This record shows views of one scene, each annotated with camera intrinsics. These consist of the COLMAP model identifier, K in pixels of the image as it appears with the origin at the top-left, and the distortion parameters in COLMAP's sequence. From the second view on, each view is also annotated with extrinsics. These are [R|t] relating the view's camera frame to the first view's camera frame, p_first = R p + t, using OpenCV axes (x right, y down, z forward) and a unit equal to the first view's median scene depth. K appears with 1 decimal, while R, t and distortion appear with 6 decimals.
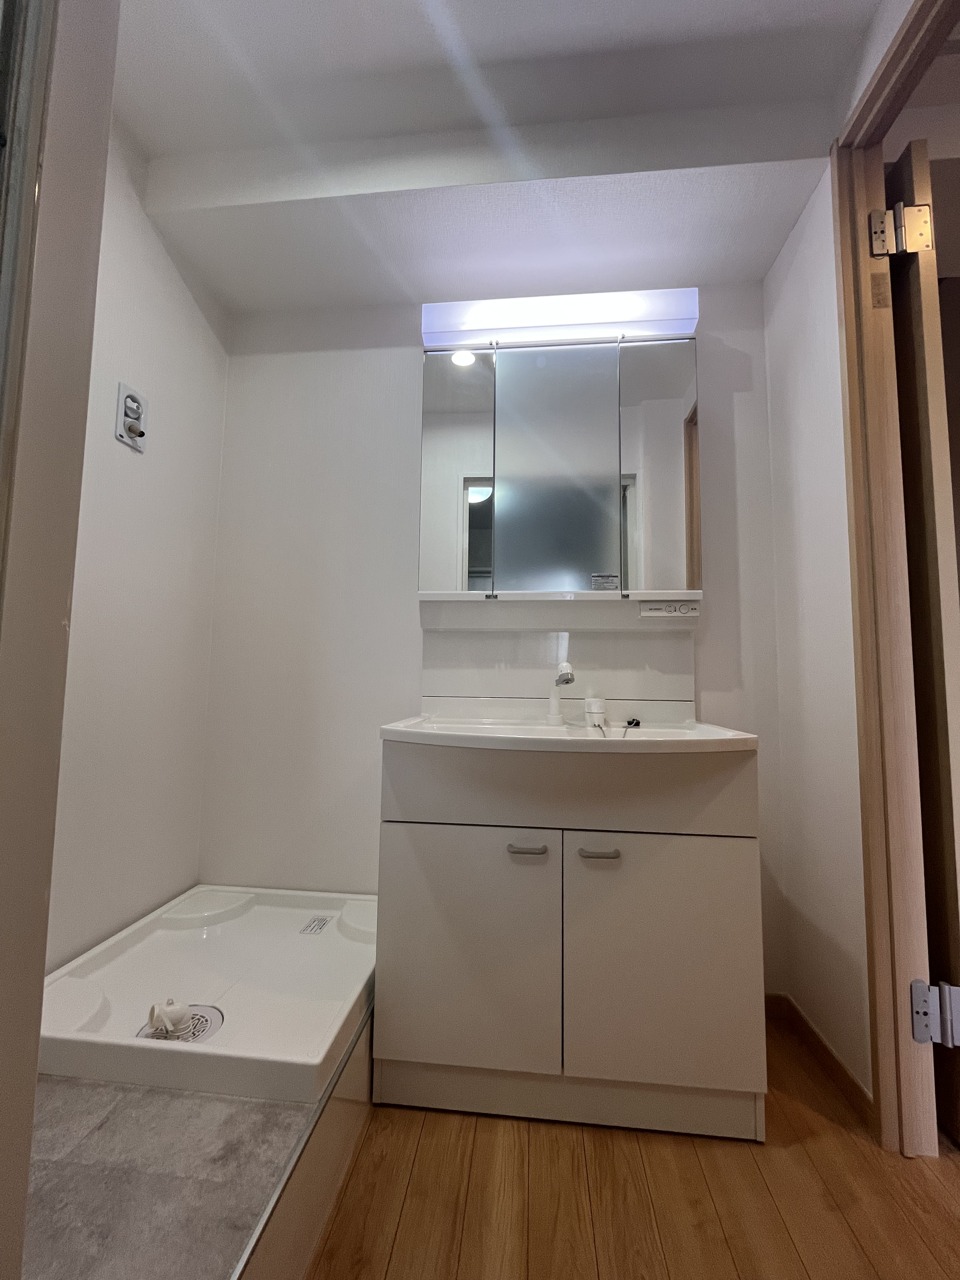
lens RADIAL K [[524.4, 0, 478.3], [0, 524.4, 634.9], [0, 0, 1]] dist [-0.003206, 0.000134]
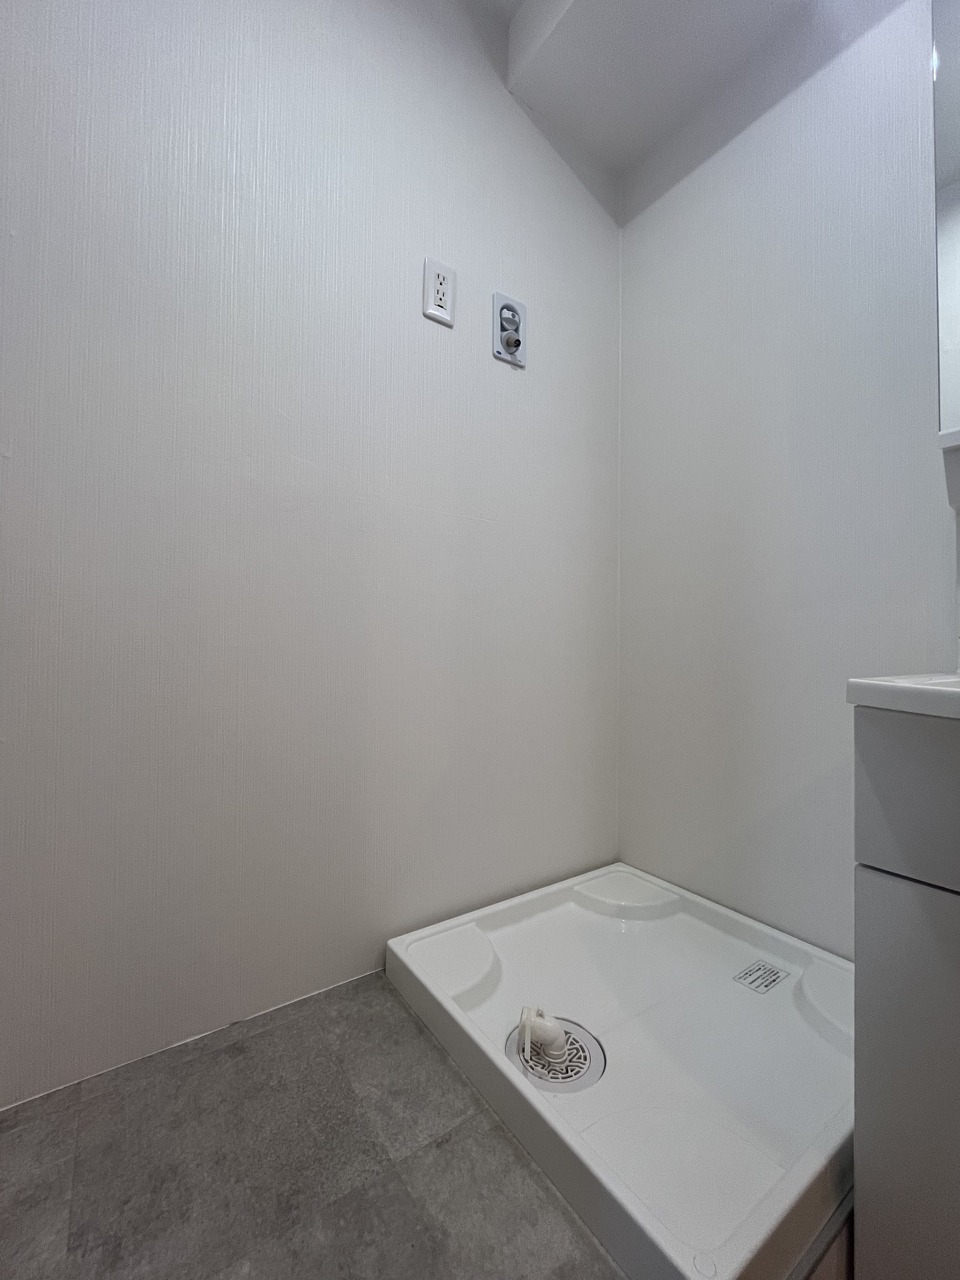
lens RADIAL K [[524.4, 0, 478.3], [0, 524.4, 634.9], [0, 0, 1]] dist [-0.003206, 0.000134]
pose [[0.653732, -0.024291, -0.756336, -0.030018], [0.065567, 0.997544, 0.024634, 0.081605], [0.753880, -0.065694, 0.653720, 0.341122]]
